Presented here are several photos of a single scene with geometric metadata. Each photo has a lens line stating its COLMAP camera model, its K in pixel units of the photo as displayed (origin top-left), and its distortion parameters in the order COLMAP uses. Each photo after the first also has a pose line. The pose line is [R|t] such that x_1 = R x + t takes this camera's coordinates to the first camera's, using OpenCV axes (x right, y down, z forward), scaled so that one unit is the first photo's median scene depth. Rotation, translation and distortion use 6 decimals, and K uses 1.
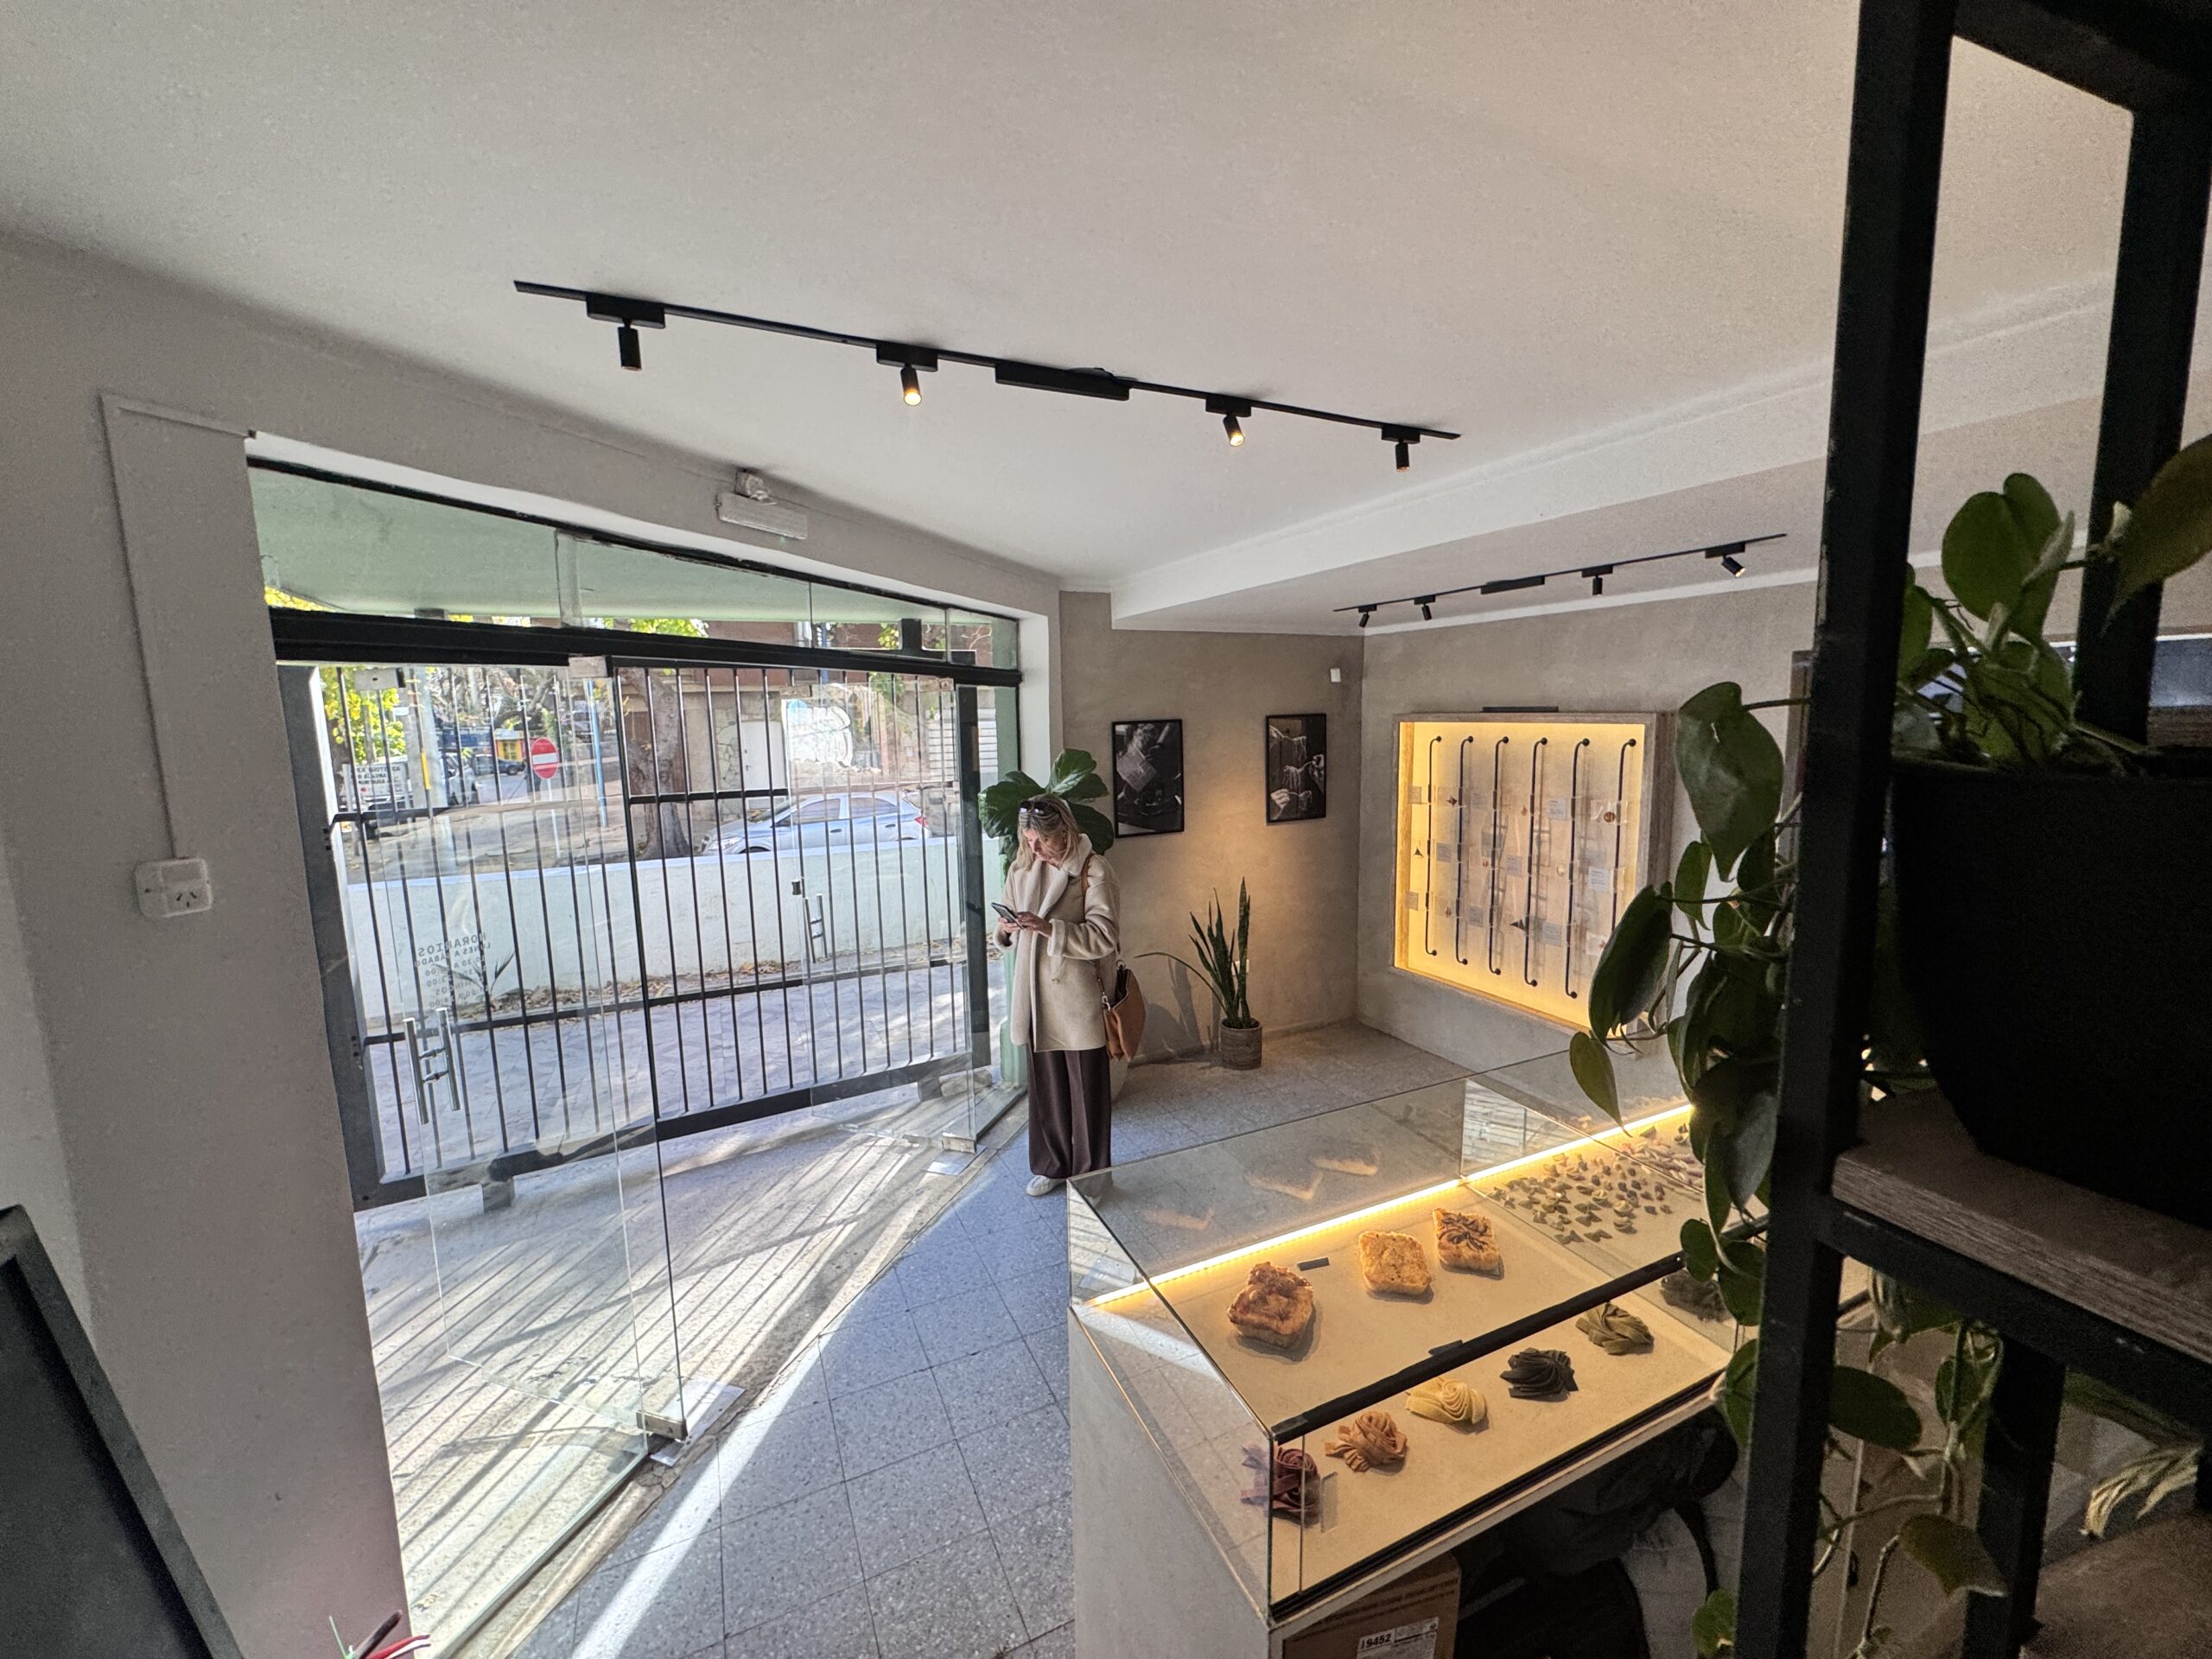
lens RADIAL K [[882.7, 0, 1108.0], [0, 882.7, 831.3], [0, 0, 1]] dist [-0.003066, 0.000348]
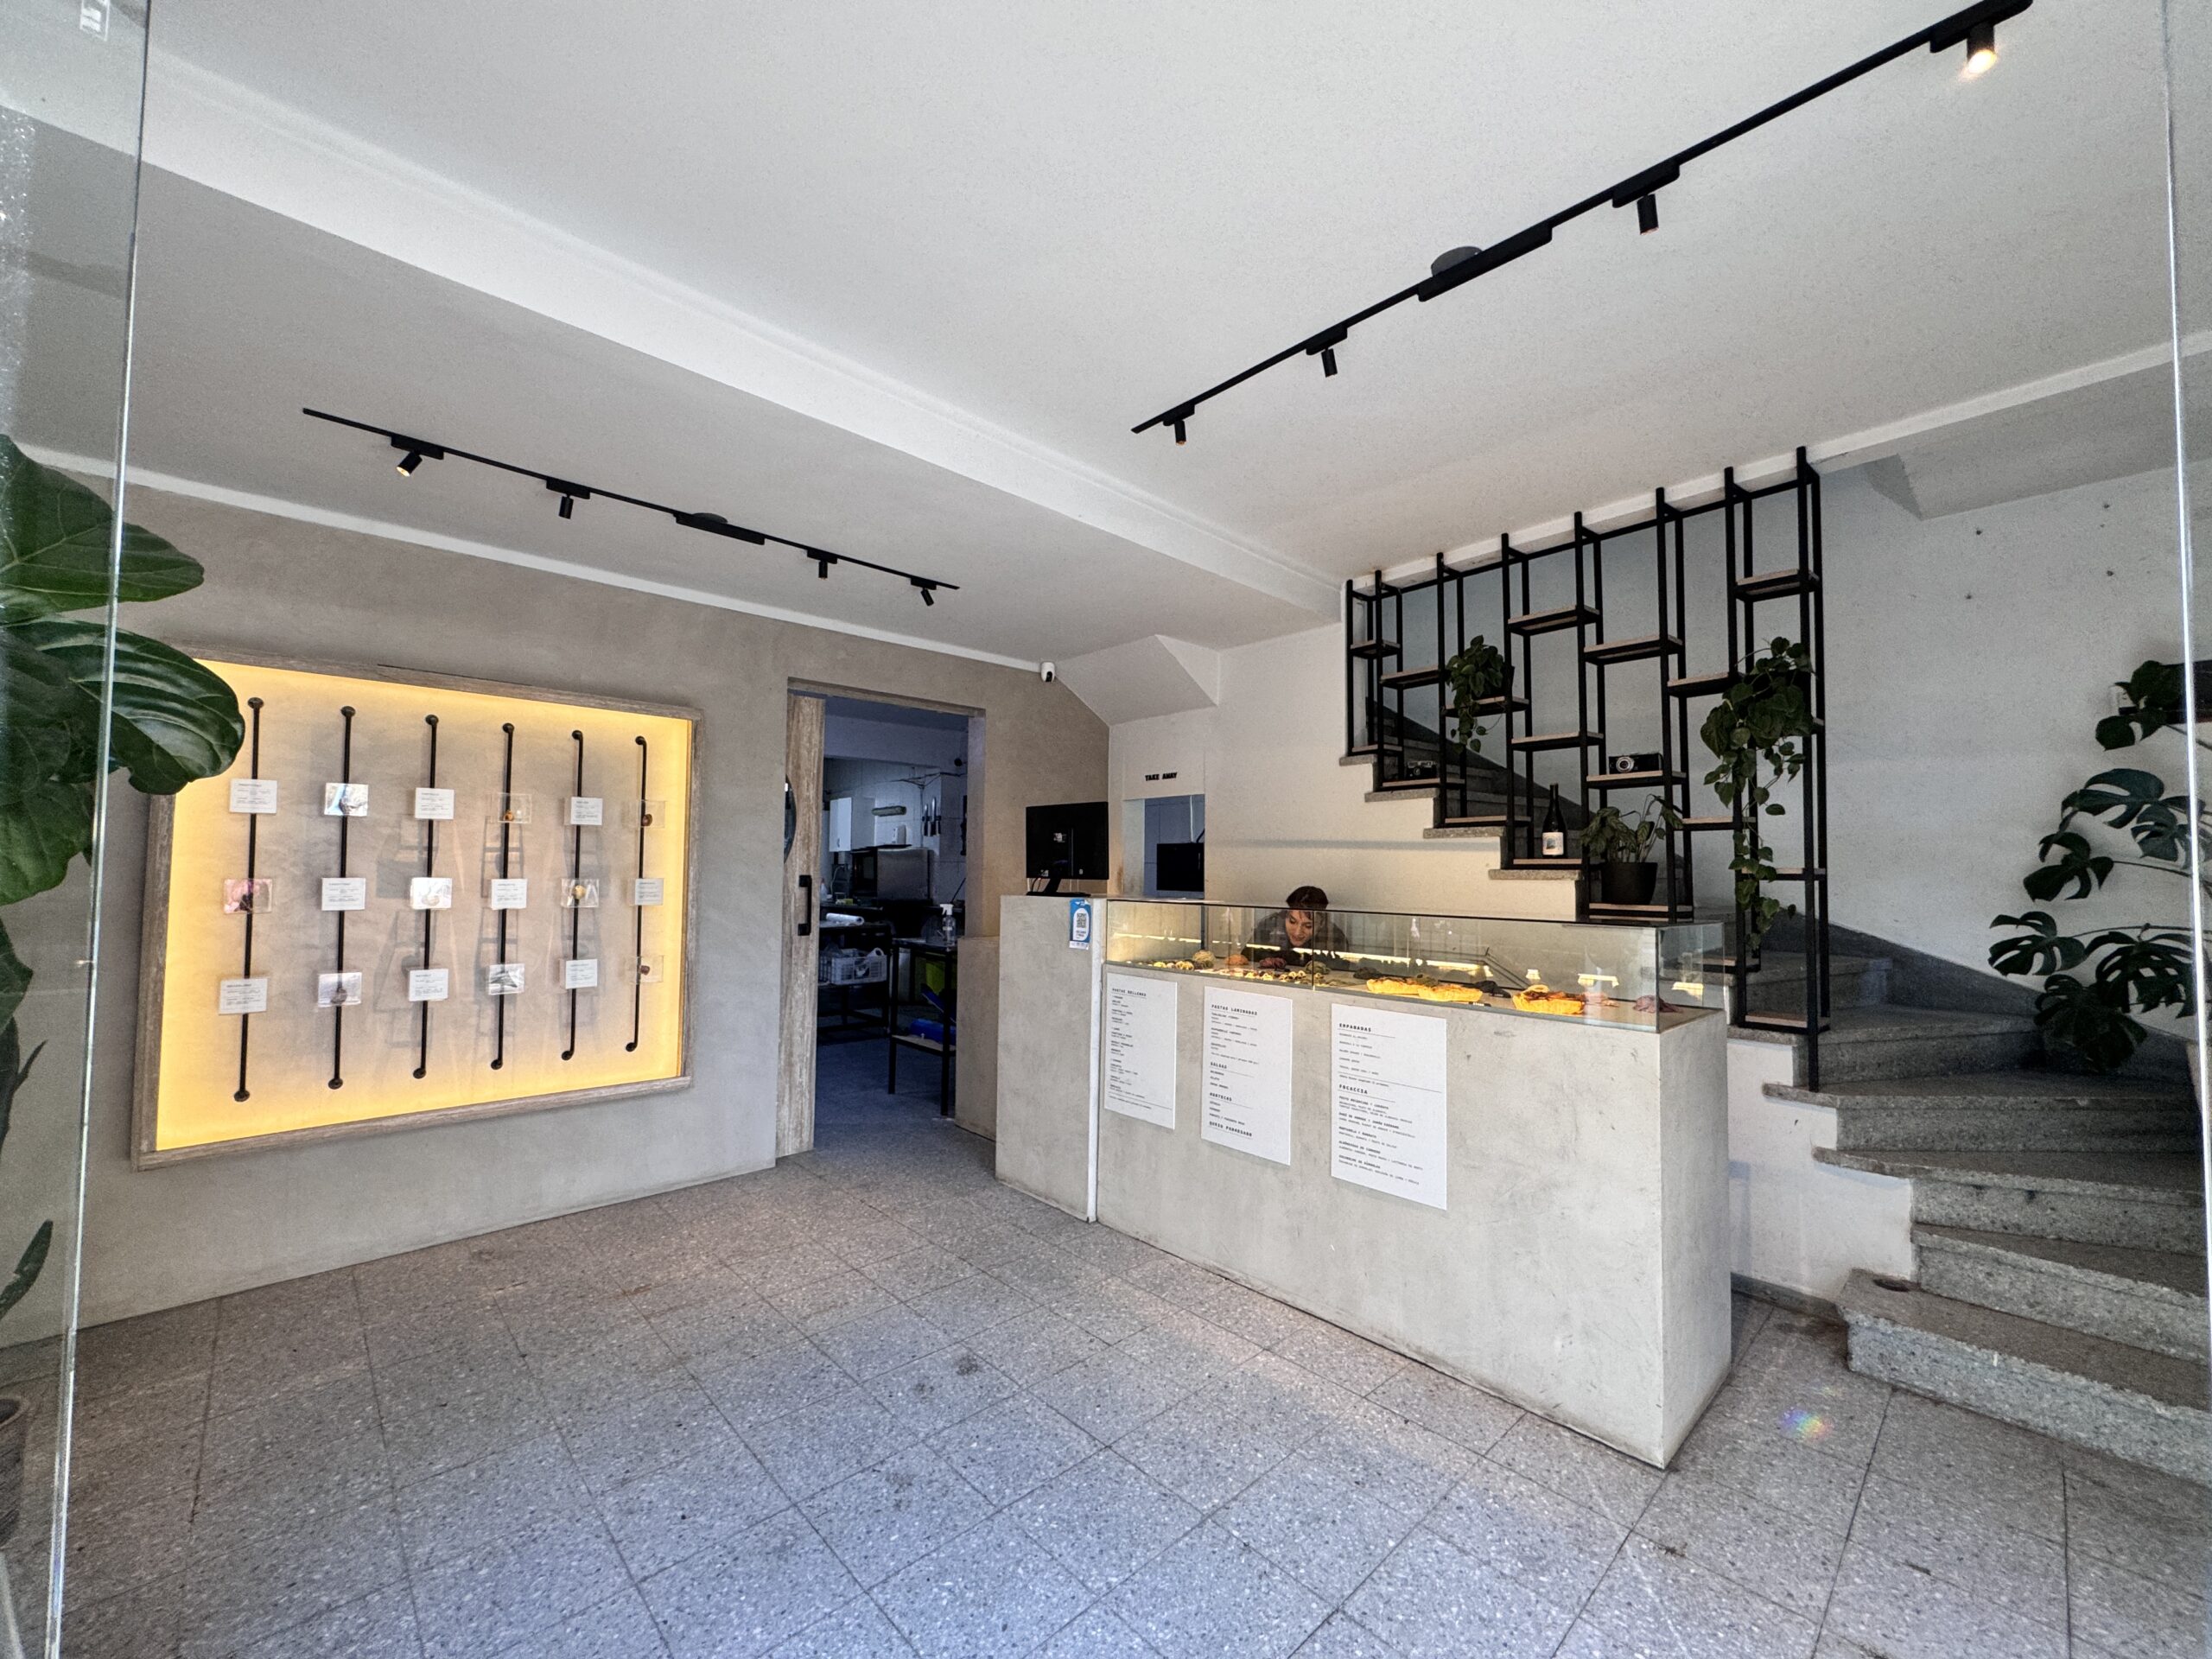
lens RADIAL K [[882.7, 0, 1108.0], [0, 882.7, 831.3], [0, 0, 1]] dist [-0.003066, 0.000348]
pose [[-0.316279, 0.057321, 0.946933, -0.349591], [0.120883, 0.992471, -0.019703, 0.058206], [-0.940933, 0.108237, -0.320827, 0.725023]]
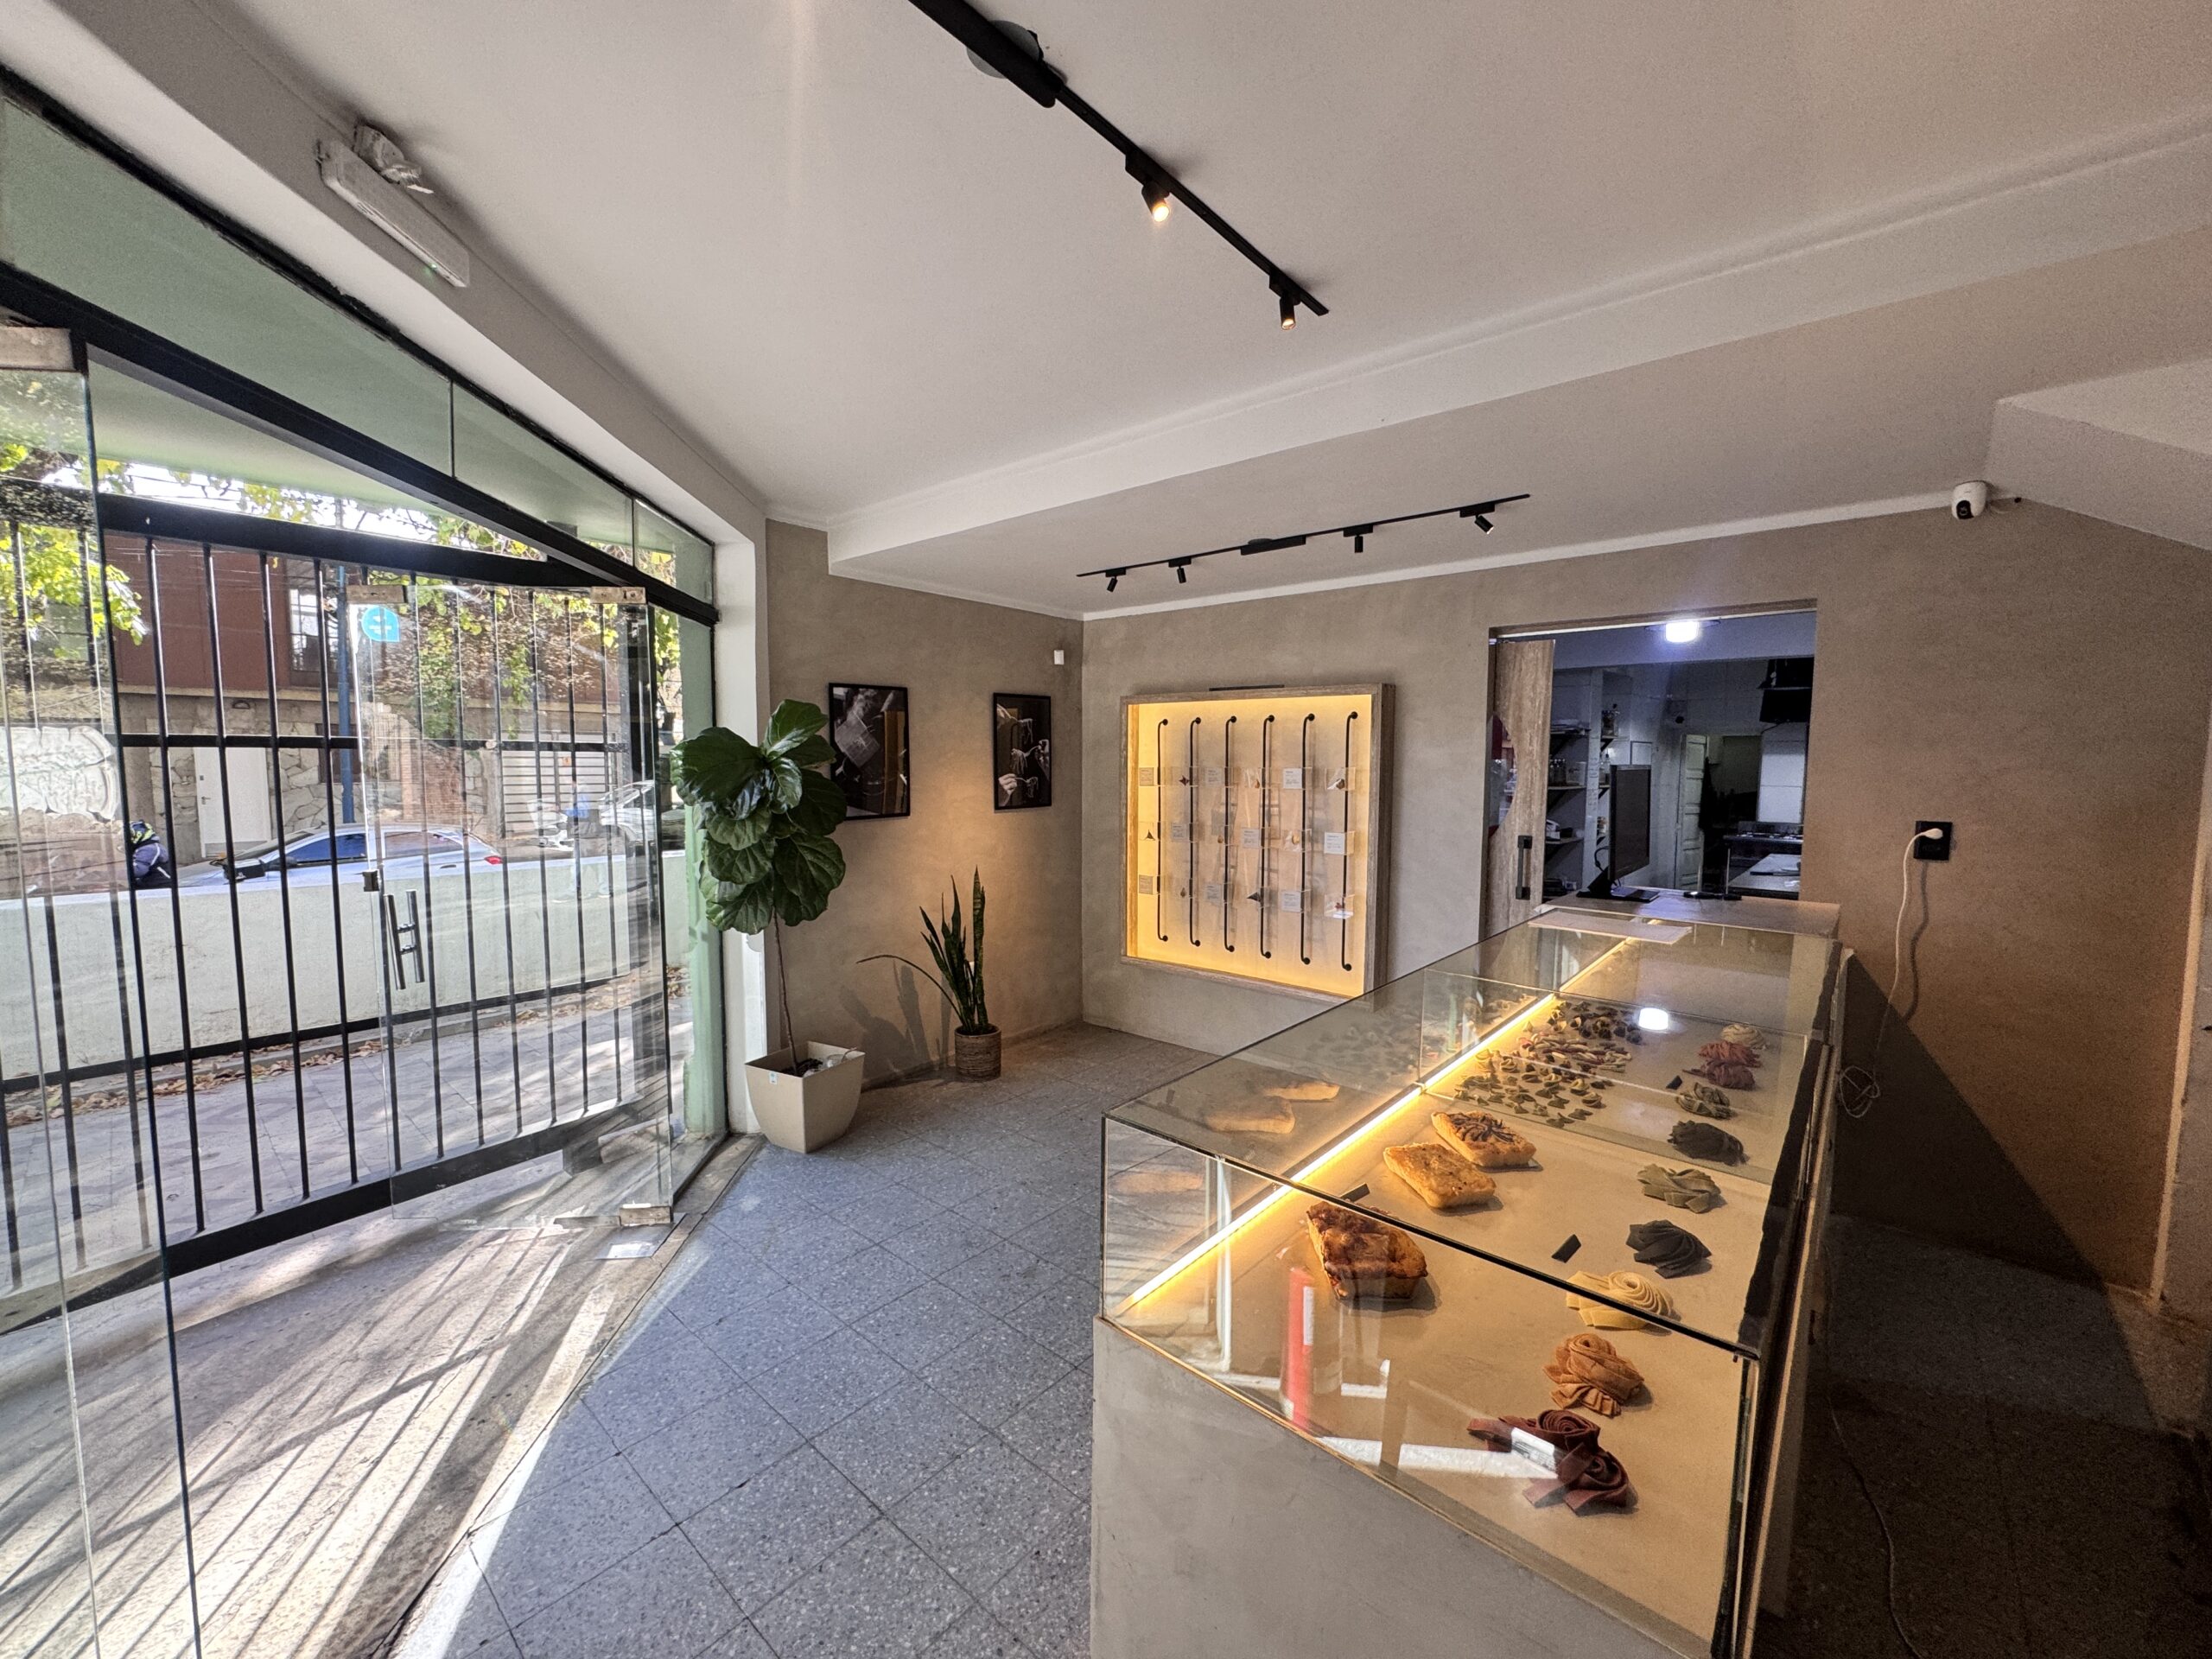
lens RADIAL K [[882.7, 0, 1108.0], [0, 882.7, 831.3], [0, 0, 1]] dist [-0.003066, 0.000348]
pose [[0.911470, -0.008946, 0.411268, -0.104156], [0.032984, 0.998134, -0.051388, 0.073366], [-0.410041, 0.060404, 0.910065, 0.130171]]
